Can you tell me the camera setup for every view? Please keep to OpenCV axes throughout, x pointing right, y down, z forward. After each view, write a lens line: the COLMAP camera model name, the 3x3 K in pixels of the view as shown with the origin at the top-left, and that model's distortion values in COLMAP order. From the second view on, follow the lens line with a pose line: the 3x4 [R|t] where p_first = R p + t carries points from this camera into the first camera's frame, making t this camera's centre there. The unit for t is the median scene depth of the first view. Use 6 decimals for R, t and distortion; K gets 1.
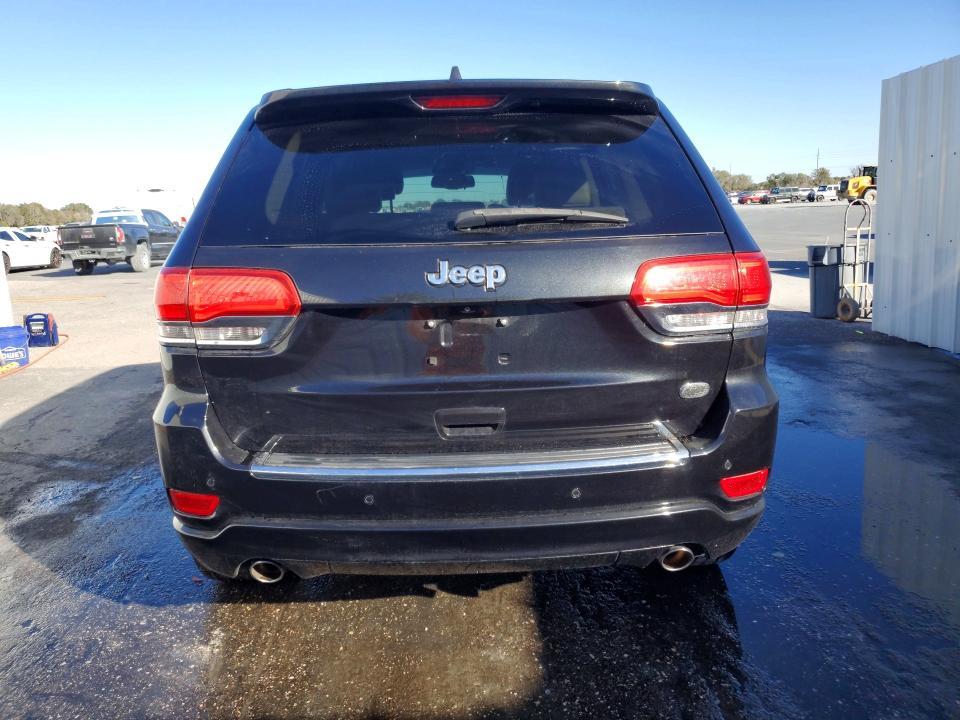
lens RADIAL K [[783.2, 0, 479.7], [0, 783.2, 357.6], [0, 0, 1]] dist [0.013395, 0.005242]
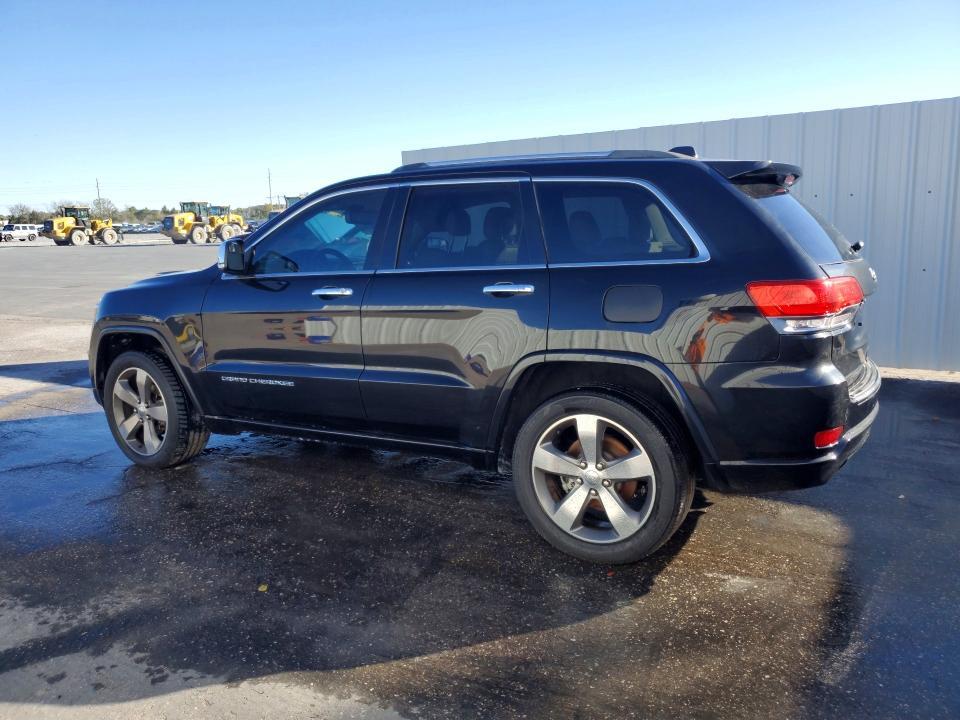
lens RADIAL K [[783.2, 0, 481.2], [0, 783.2, 361.0], [0, 0, 1]] dist [0.013395, 0.005242]
pose [[0.491440, -0.122377, 0.862271, -0.493012], [0.163093, 0.985495, 0.046912, -0.032900], [-0.855504, 0.117576, 0.504270, 0.205151]]
